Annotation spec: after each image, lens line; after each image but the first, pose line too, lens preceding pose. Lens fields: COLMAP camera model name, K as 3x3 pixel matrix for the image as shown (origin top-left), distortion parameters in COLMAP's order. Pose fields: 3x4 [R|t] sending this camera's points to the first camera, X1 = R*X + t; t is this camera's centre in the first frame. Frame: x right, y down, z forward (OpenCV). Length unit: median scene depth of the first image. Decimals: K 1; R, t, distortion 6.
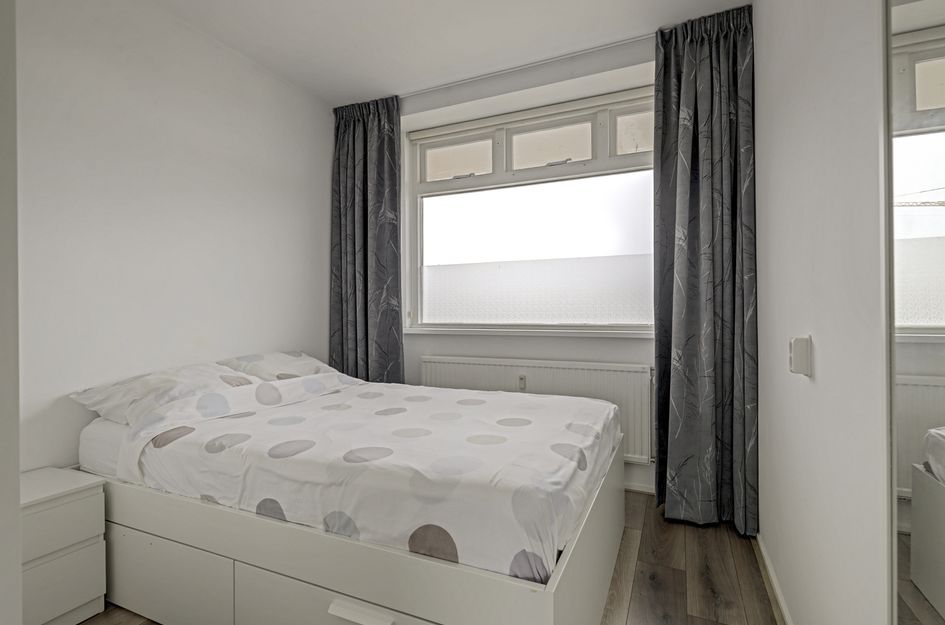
lens RADIAL K [[454.8, 0, 472.5], [0, 454.8, 312.5], [0, 0, 1]] dist [-0.001309, -0.000211]
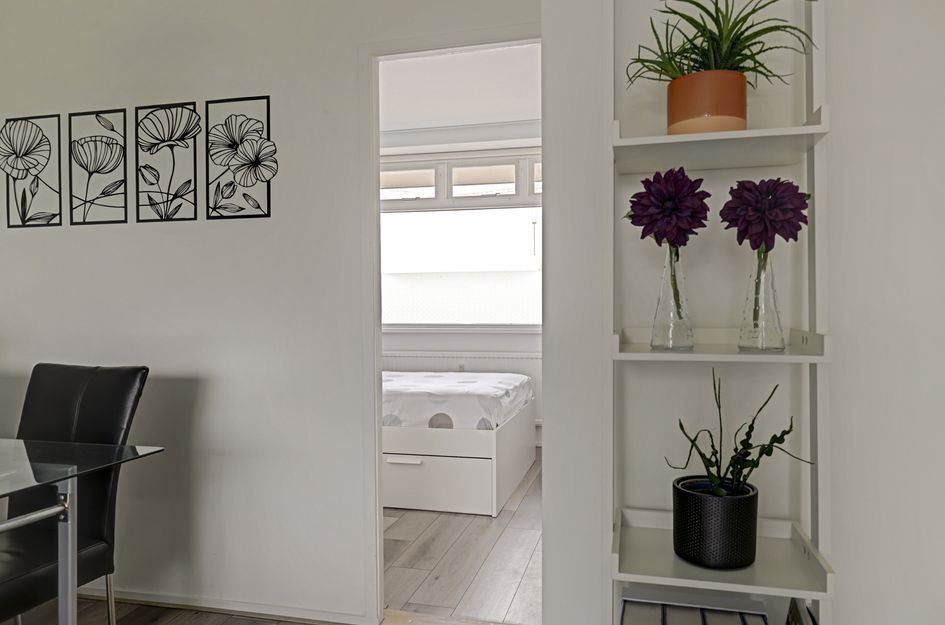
lens RADIAL K [[667.1, 0, 469.6], [0, 667.1, 324.8], [0, 0, 1]] dist [-0.002244, -0.001601]
pose [[0.984379, -0.004406, 0.176005, -0.193399], [0.000955, 0.999806, 0.019684, -0.007464], [-0.176058, -0.019208, 0.984192, -0.818620]]
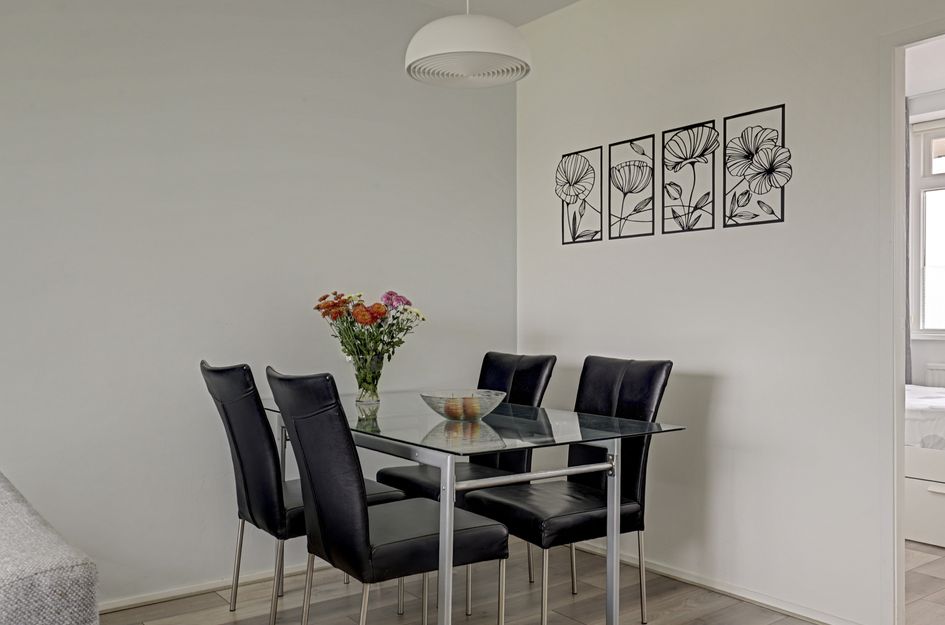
lens RADIAL K [[808.3, 0, 469.2], [0, 808.3, 326.4], [0, 0, 1]] dist [0.017499, -0.001086]
pose [[0.875445, 0.006116, -0.483279, -0.143943], [0.001126, 0.999891, 0.014694, -0.007503], [0.483316, -0.013408, 0.875343, -1.046929]]
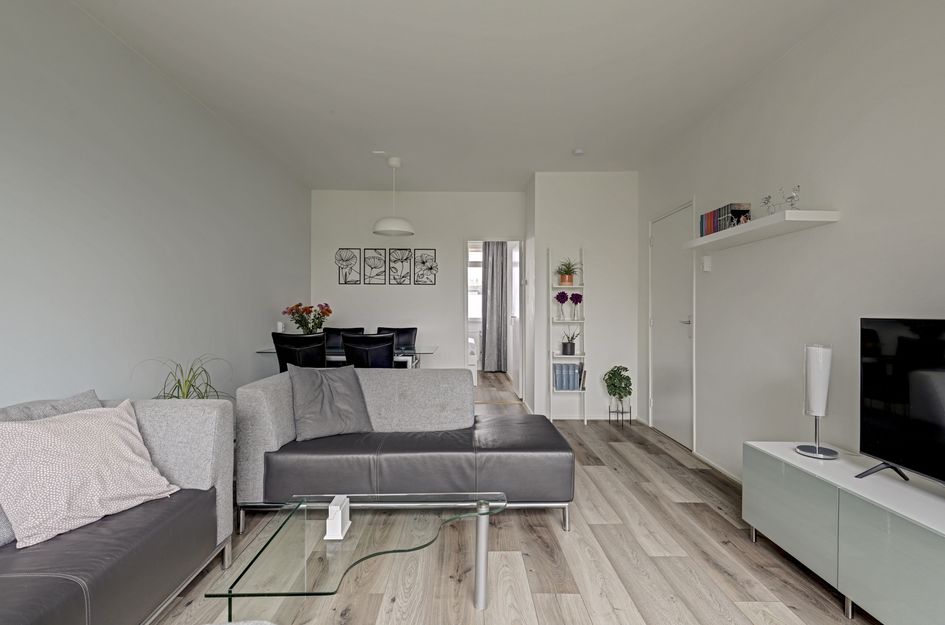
lens RADIAL K [[479.6, 0, 472.5], [0, 479.6, 312.5], [0, 0, 1]] dist [-0.001478, -0.000330]
pose [[0.903194, 0.006377, 0.429185, -0.977226], [-0.007049, 0.999975, -0.000025, -0.009714], [-0.429175, -0.003003, 0.903217, -1.798528]]
